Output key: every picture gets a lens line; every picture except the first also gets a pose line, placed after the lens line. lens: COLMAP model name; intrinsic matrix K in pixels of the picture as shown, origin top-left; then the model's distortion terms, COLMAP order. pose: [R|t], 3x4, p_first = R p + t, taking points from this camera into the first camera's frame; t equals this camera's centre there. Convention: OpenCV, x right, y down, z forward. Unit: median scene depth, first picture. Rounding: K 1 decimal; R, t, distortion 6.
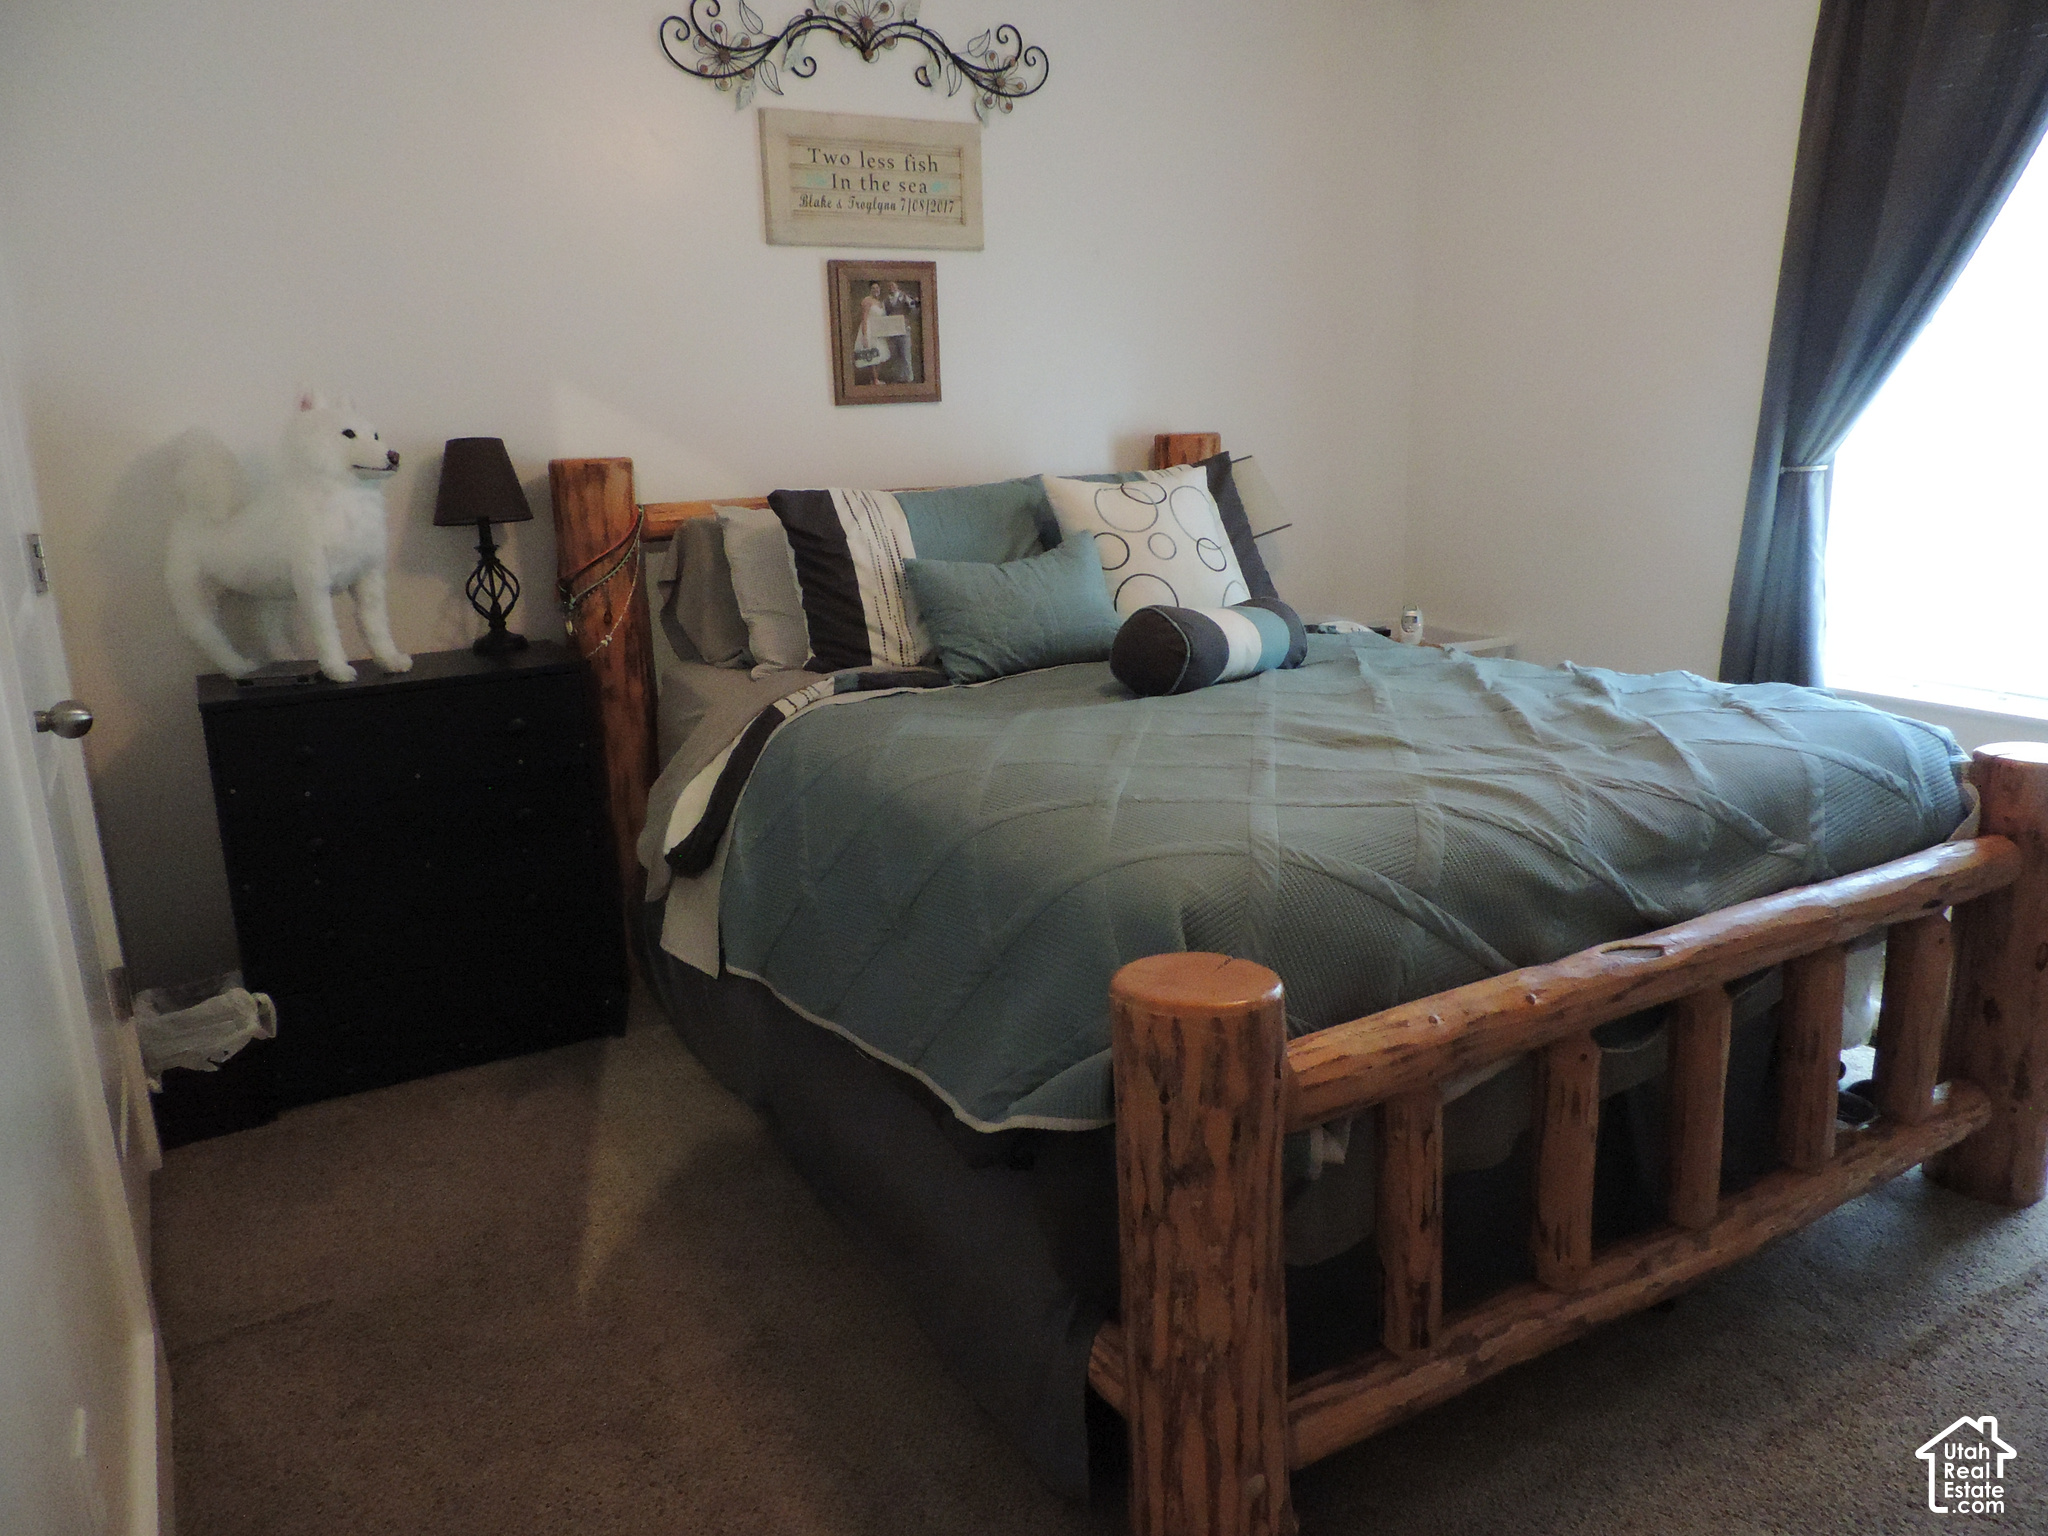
lens RADIAL K [[1469.7, 0, 1035.7], [0, 1469.7, 771.8], [0, 0, 1]] dist [-0.029179, -0.001677]
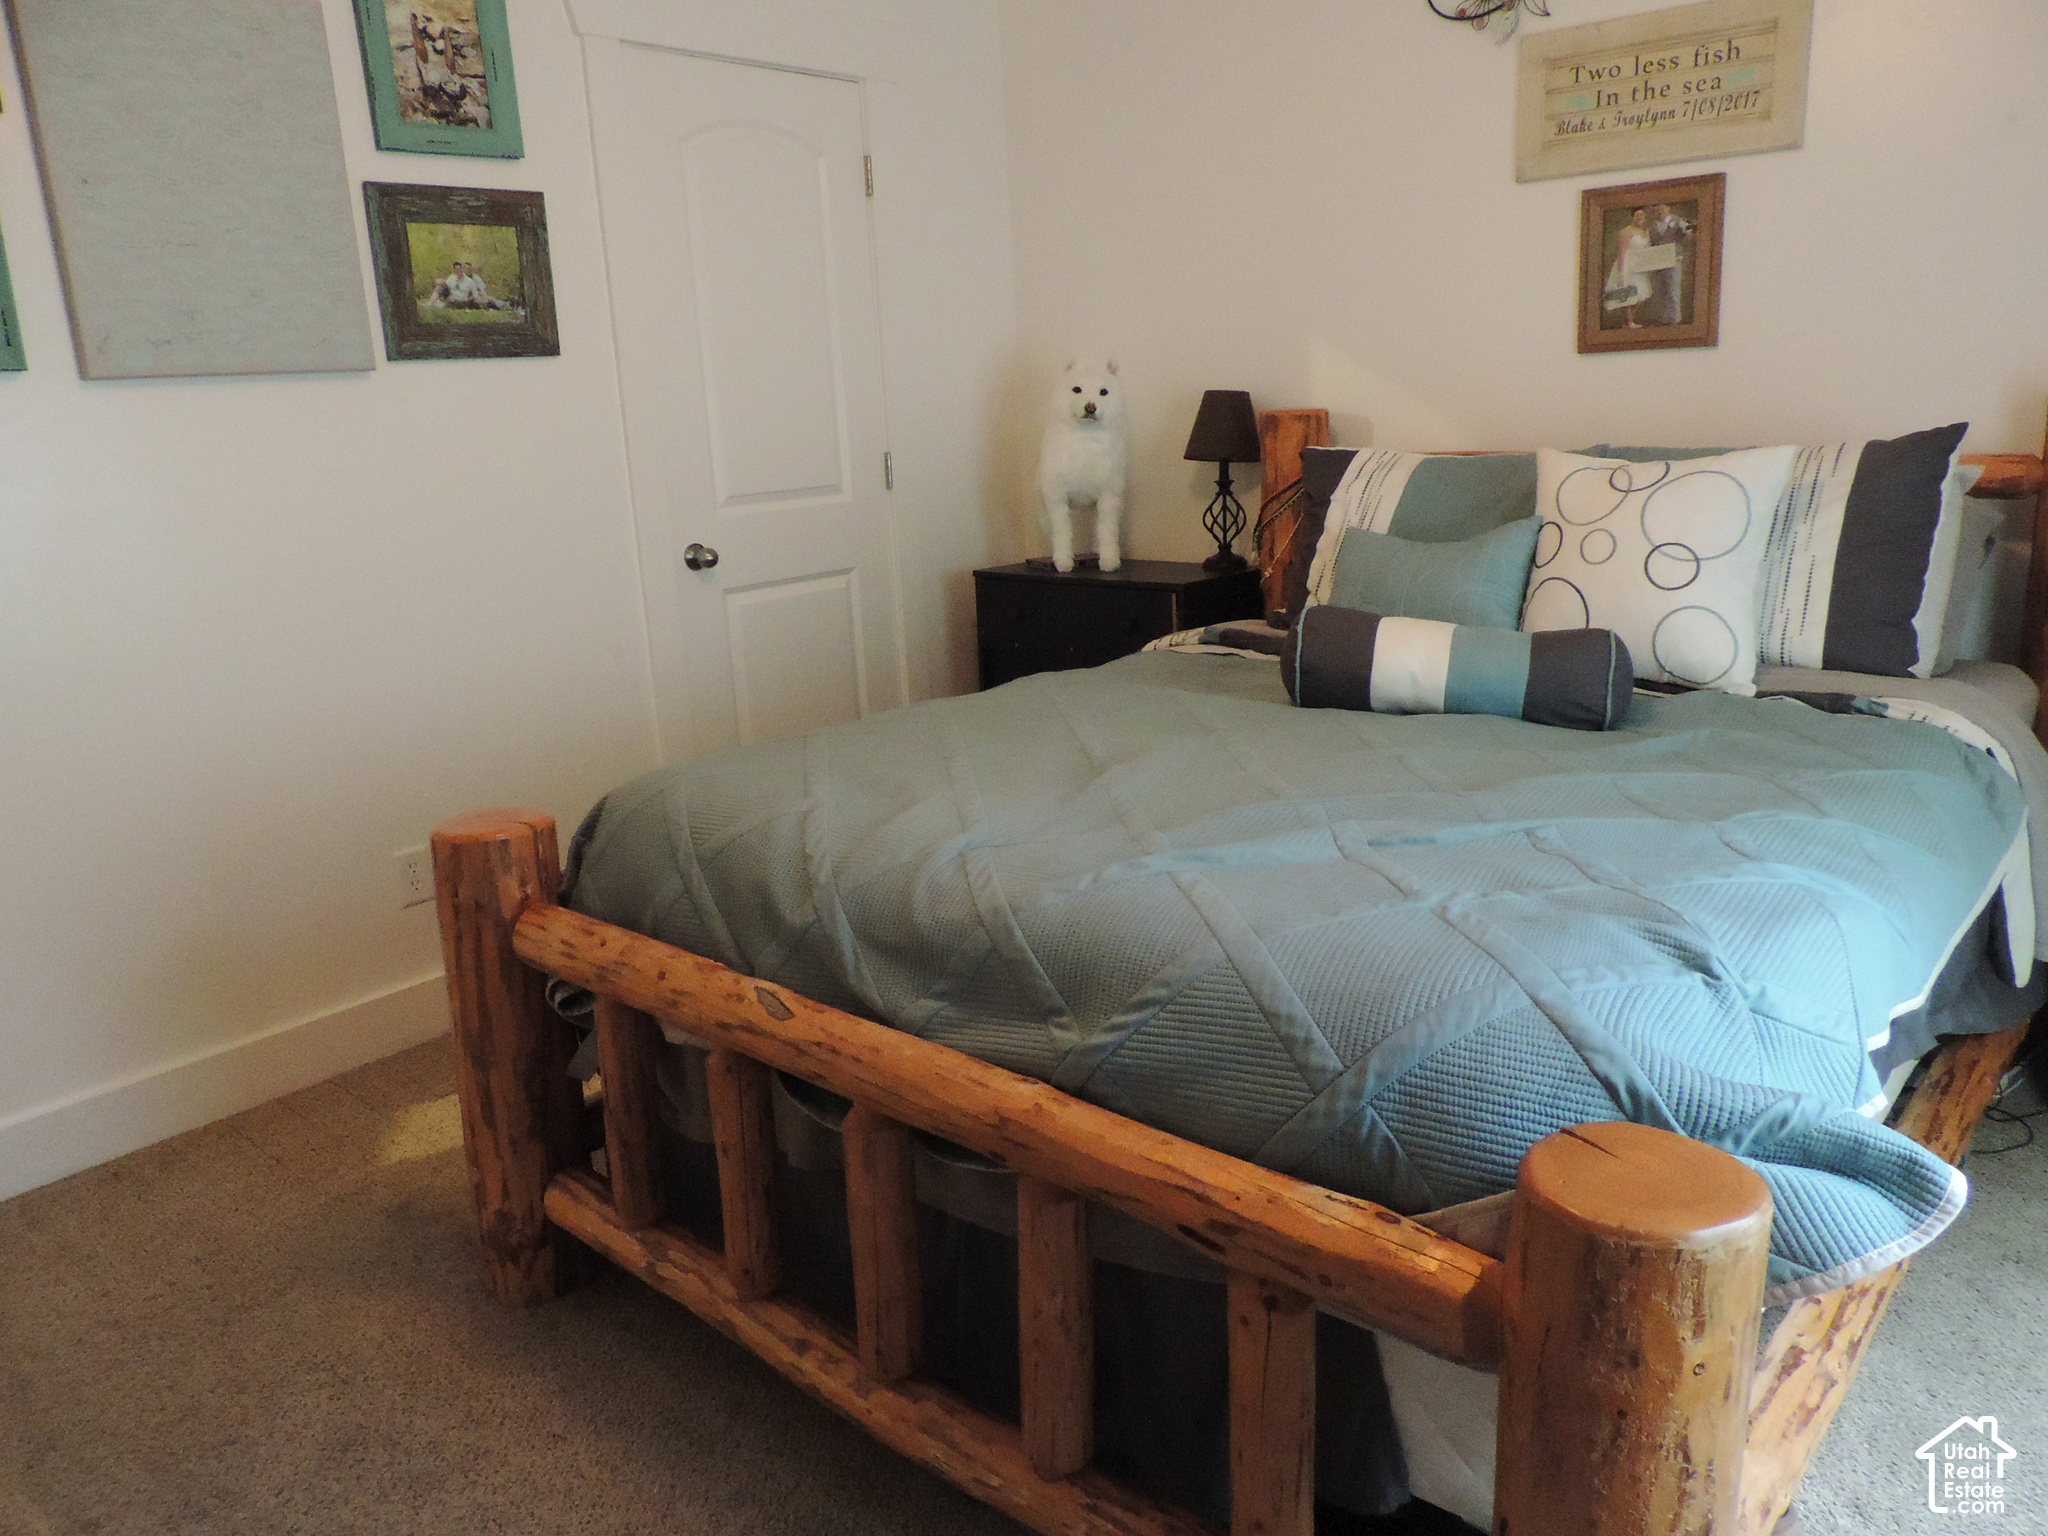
lens RADIAL K [[1469.7, 0, 1035.7], [0, 1469.7, 771.8], [0, 0, 1]] dist [-0.029179, -0.001677]
pose [[0.306232, 0.253838, -0.917490, 0.664737], [-0.188330, 0.960899, 0.202989, -0.125428], [0.933142, 0.110629, 0.342063, 0.421079]]
